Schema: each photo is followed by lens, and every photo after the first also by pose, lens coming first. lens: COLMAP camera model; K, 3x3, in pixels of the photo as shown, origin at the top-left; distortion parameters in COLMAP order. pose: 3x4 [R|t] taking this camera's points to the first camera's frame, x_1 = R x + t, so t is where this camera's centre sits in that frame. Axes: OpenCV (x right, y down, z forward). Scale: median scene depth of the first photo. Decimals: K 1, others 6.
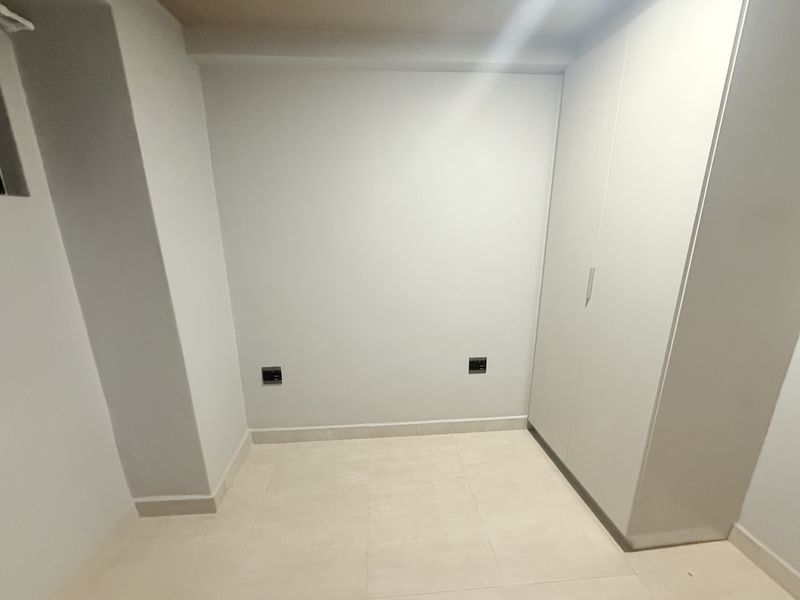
lens RADIAL K [[318.5, 0, 399.4], [0, 318.5, 299.8], [0, 0, 1]] dist [0.001434, 0.000443]
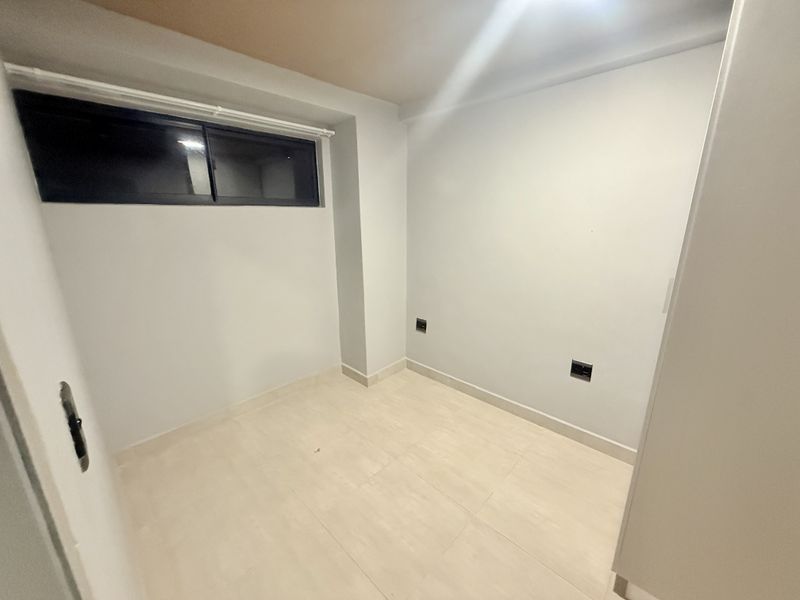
lens RADIAL K [[318.5, 0, 399.6], [0, 318.5, 299.2], [0, 0, 1]] dist [0.001434, 0.000443]
pose [[0.671631, 0.193366, -0.715207, 0.538998], [-0.184710, 0.978561, 0.091111, 0.007843], [0.717491, 0.070913, 0.692949, -0.082505]]
